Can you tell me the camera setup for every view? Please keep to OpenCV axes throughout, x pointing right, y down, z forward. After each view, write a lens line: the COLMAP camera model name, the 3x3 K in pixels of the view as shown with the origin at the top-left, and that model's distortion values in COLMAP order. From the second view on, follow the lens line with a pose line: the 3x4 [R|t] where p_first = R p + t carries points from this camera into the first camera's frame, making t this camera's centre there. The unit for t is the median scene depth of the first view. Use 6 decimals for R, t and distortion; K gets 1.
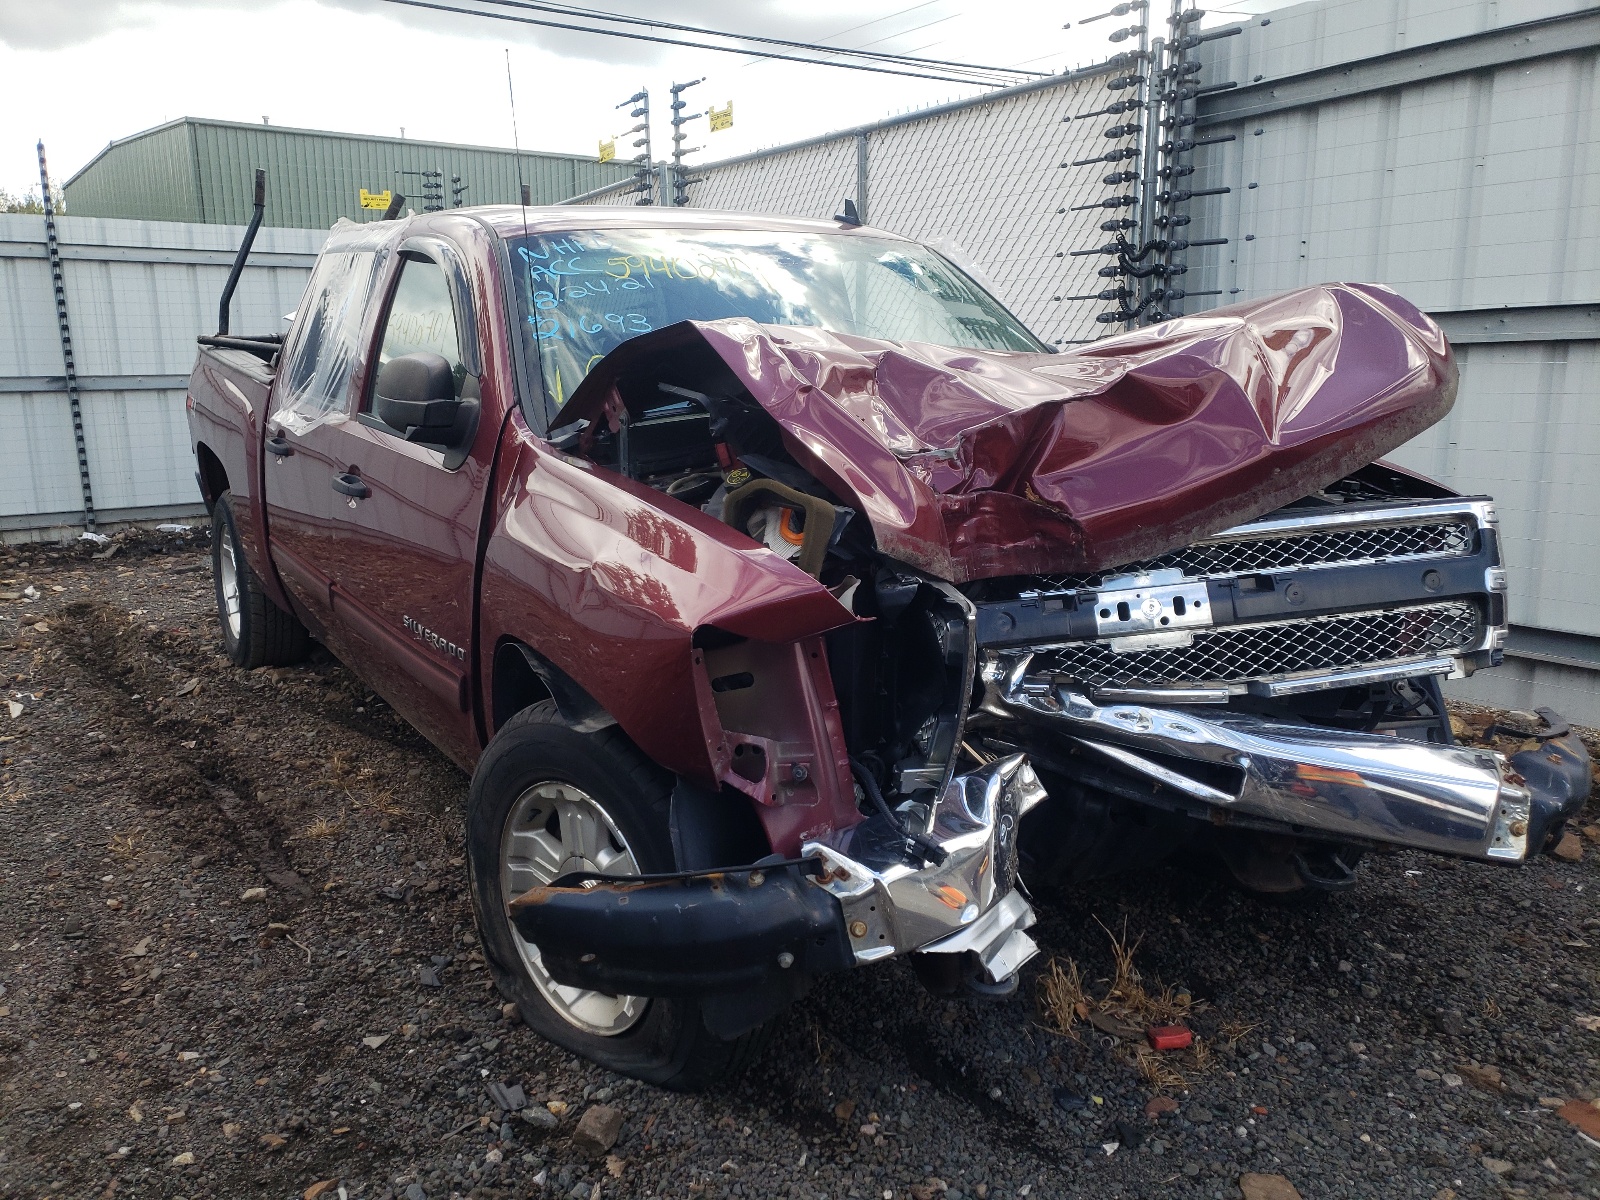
lens RADIAL K [[1215.7, 0, 769.0], [0, 1215.7, 632.8], [0, 0, 1]] dist [0.069690, -0.101108]
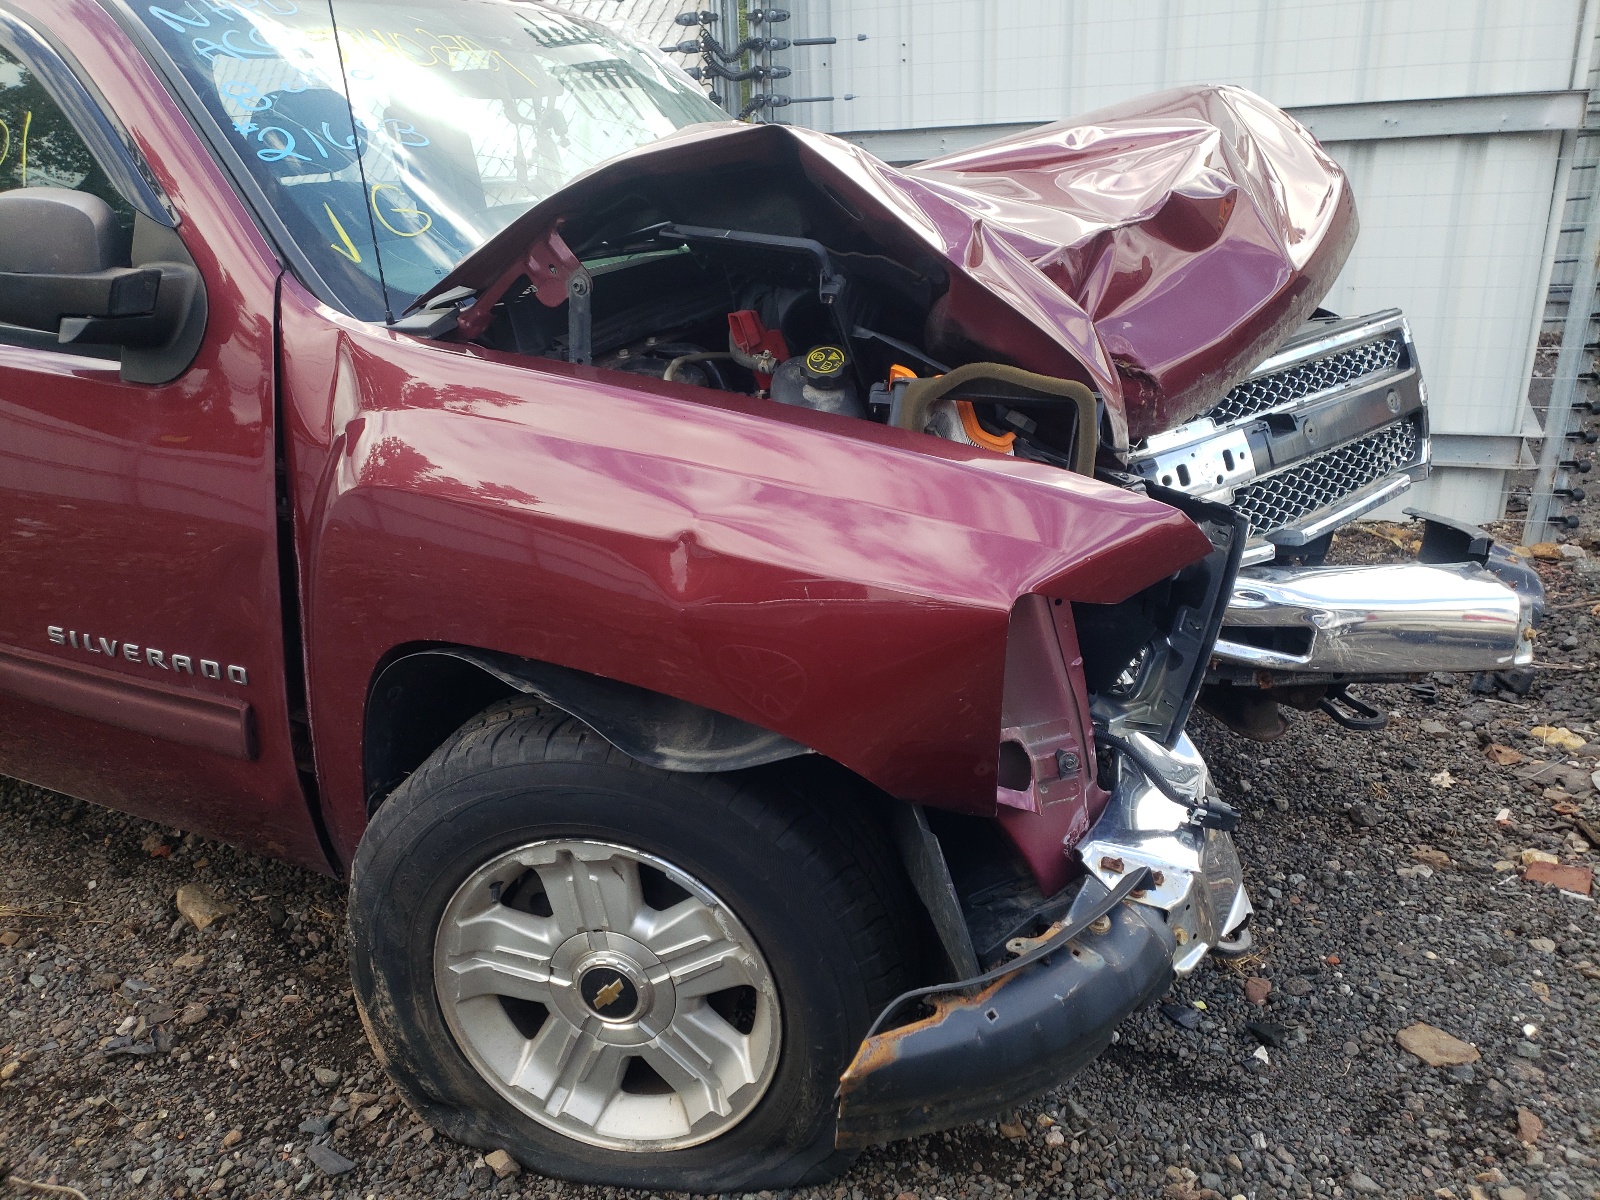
lens RADIAL K [[1215.7, 0, 769.0], [0, 1215.7, 632.8], [0, 0, 1]] dist [0.069690, -0.101108]
pose [[0.855168, -0.201146, 0.477733, -0.364871], [0.135205, 0.976292, 0.169037, -0.086890], [-0.500408, -0.079963, 0.862089, 0.353878]]
